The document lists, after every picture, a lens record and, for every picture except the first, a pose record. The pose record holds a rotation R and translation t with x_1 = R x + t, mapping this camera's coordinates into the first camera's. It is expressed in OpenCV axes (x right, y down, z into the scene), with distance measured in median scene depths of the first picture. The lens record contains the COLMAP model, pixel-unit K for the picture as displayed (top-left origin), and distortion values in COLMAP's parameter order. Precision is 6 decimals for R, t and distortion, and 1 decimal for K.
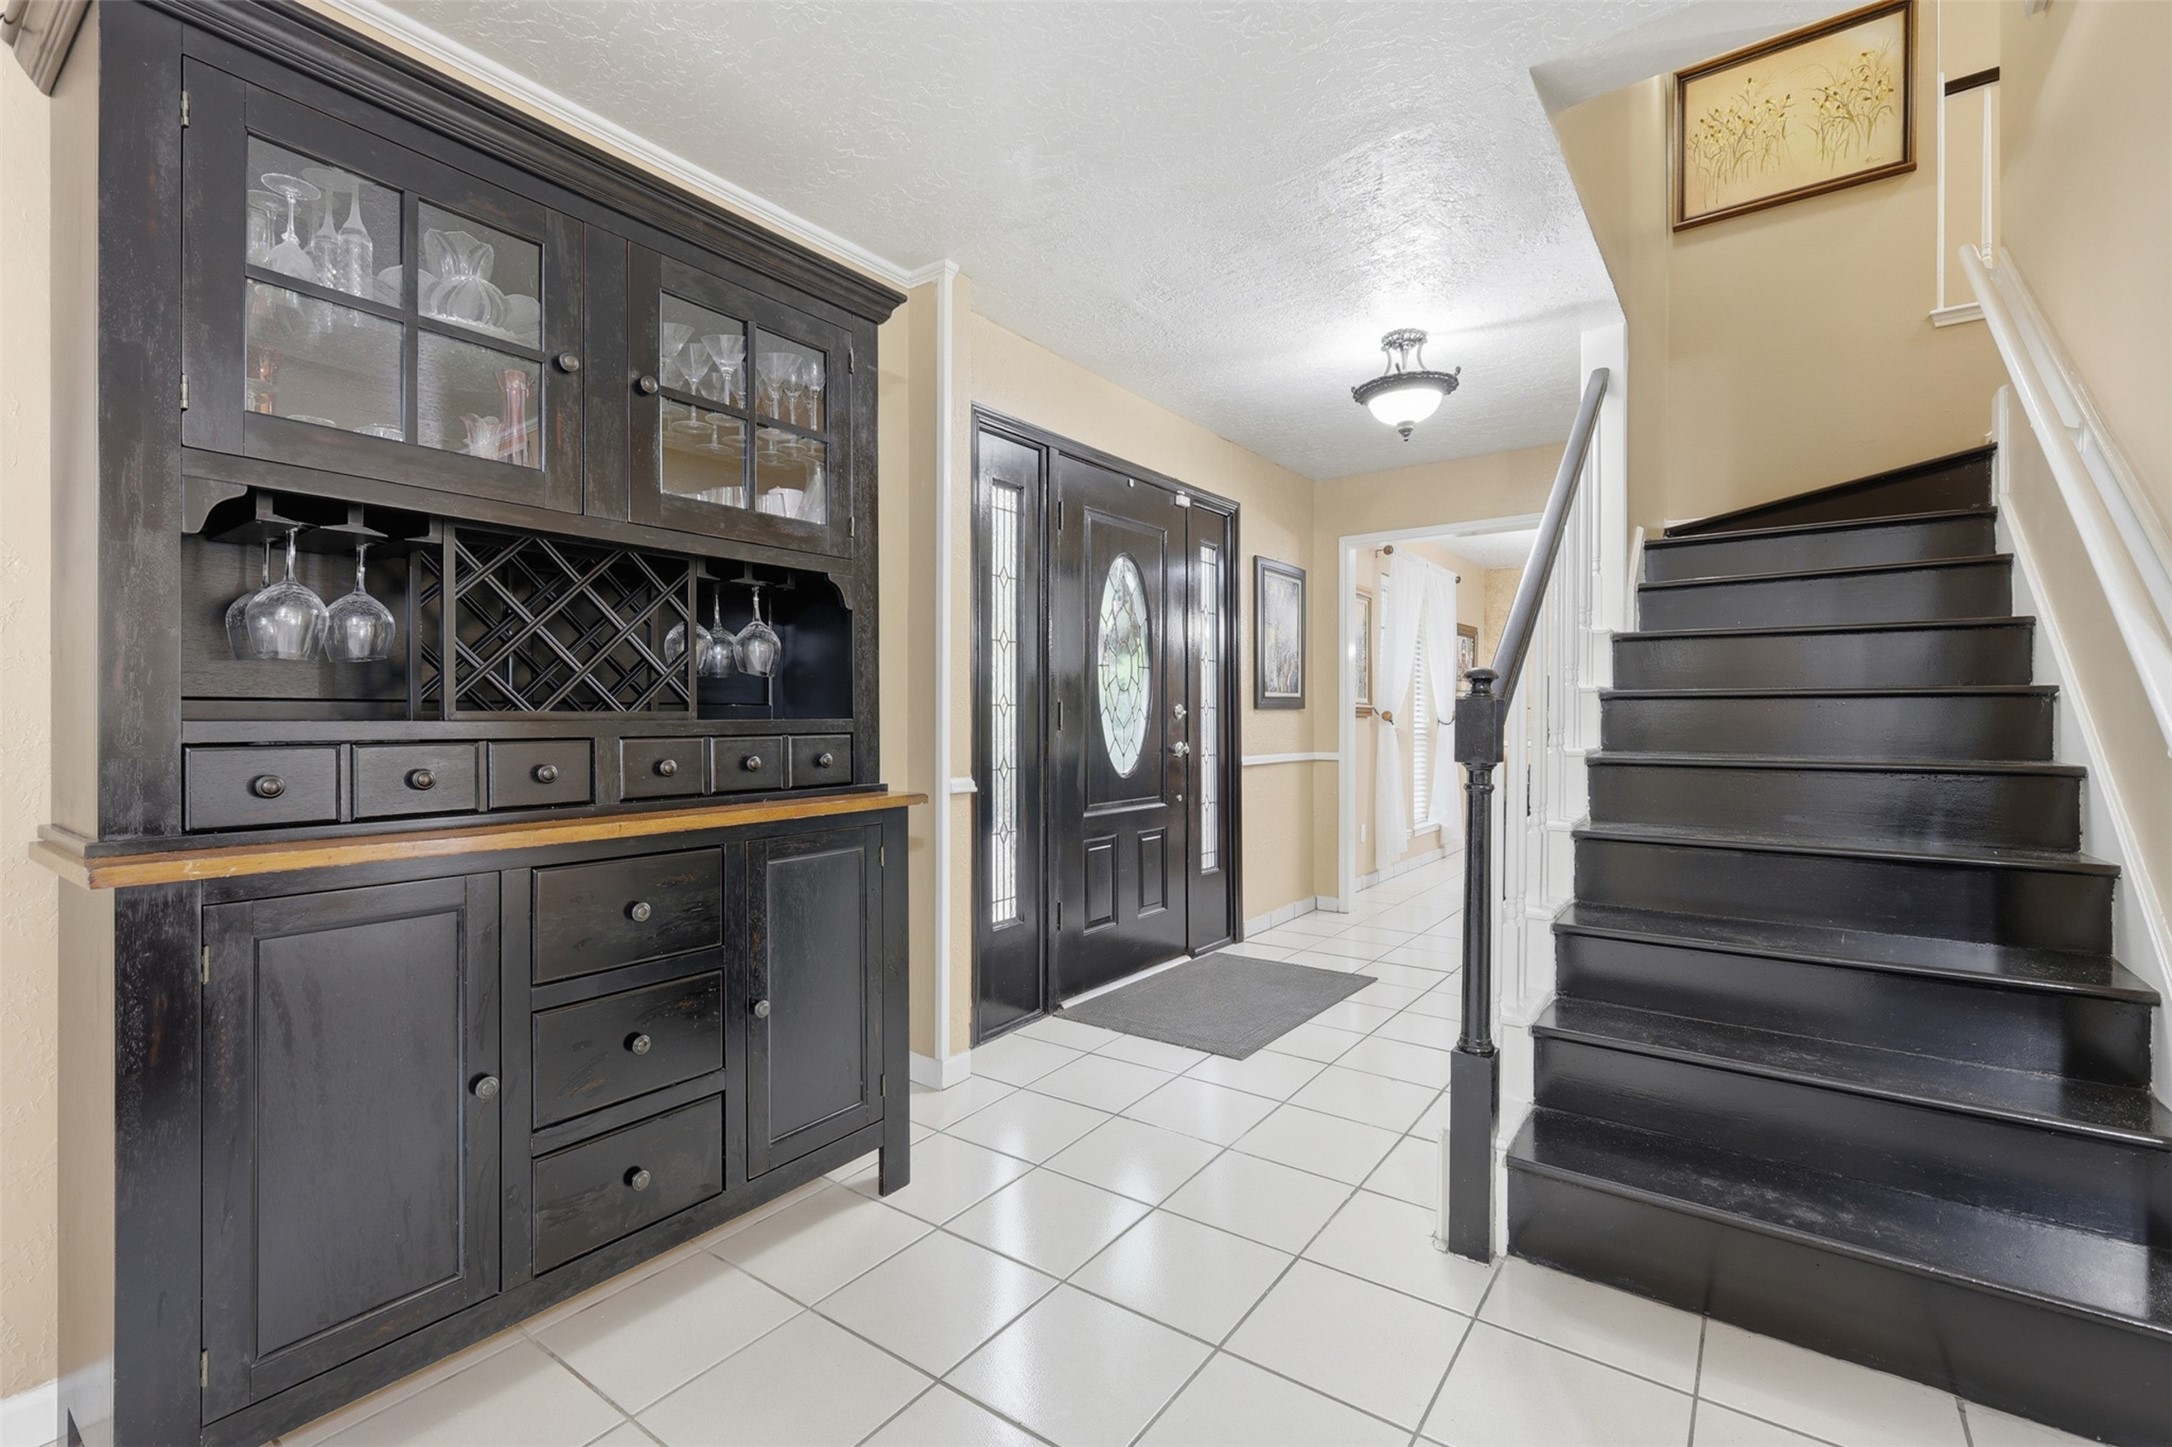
lens RADIAL K [[954.6, 0, 1092.9], [0, 954.6, 723.8], [0, 0, 1]] dist [0.003186, -0.000591]
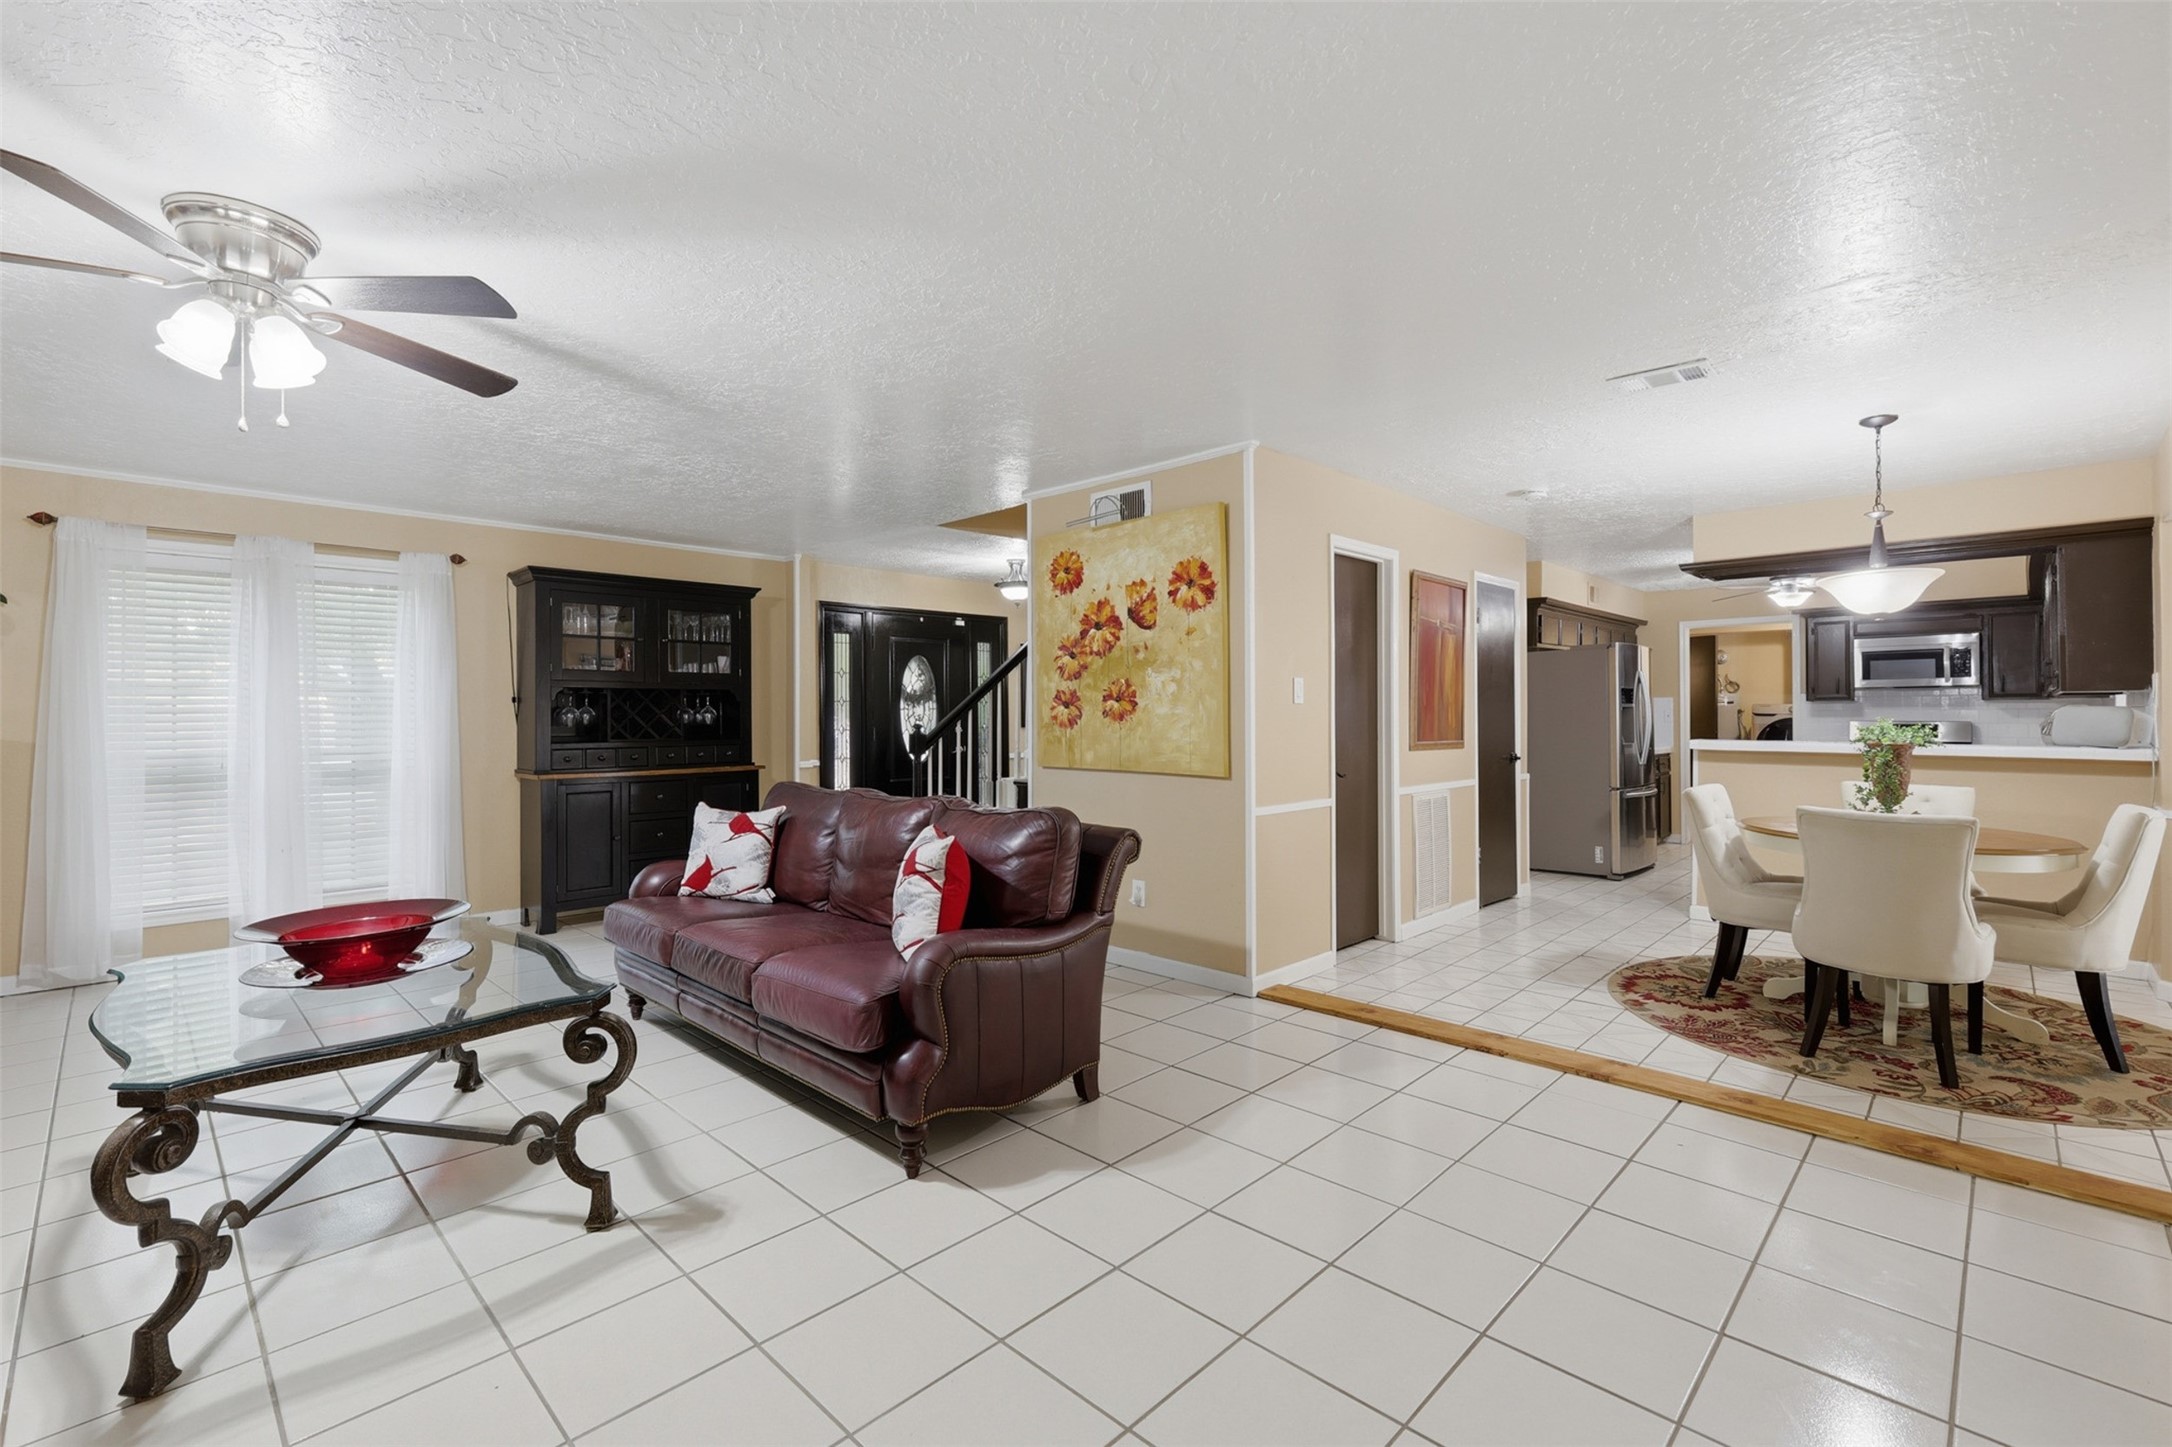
lens RADIAL K [[954.6, 0, 1079.5], [0, 954.6, 718.4], [0, 0, 1]] dist [0.003186, -0.000591]
pose [[0.988759, -0.004176, -0.149462, 1.452629], [0.003466, 0.999981, -0.005014, -0.063062], [0.149480, 0.004439, 0.988755, -2.060084]]
